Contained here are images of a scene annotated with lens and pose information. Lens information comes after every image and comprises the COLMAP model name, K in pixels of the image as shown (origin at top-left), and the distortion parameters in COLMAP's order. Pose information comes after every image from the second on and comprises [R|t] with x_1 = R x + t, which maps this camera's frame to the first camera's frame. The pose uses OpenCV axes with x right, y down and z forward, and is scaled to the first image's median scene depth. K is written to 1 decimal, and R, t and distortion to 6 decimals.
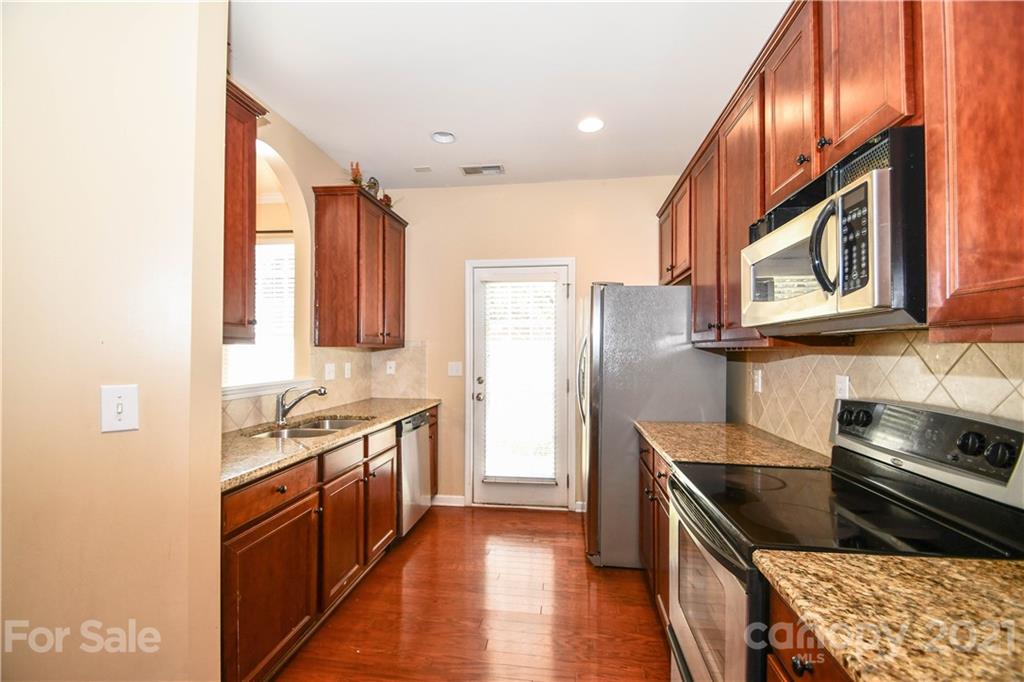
lens RADIAL K [[449.5, 0, 513.7], [0, 449.5, 348.4], [0, 0, 1]] dist [0.001179, -0.003829]
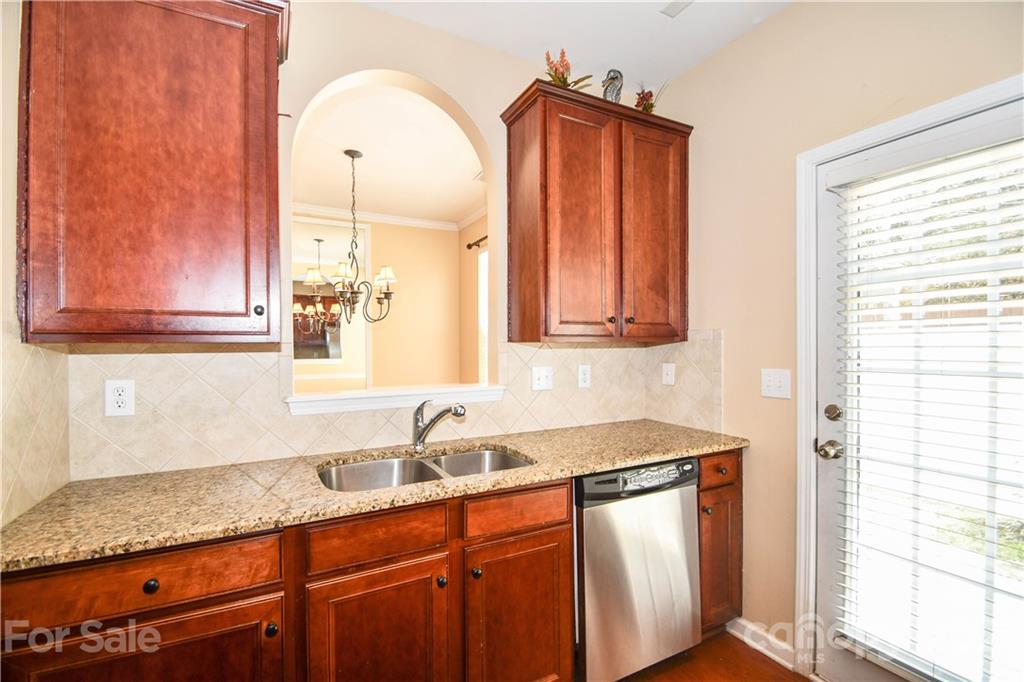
lens RADIAL K [[449.5, 0, 501.5], [0, 449.5, 347.6], [0, 0, 1]] dist [0.001179, -0.003829]
pose [[0.566631, -0.000807, -0.823971, 0.109323], [0.010278, 0.999929, 0.006089, 0.000338], [0.823907, -0.011919, 0.566599, 0.486410]]
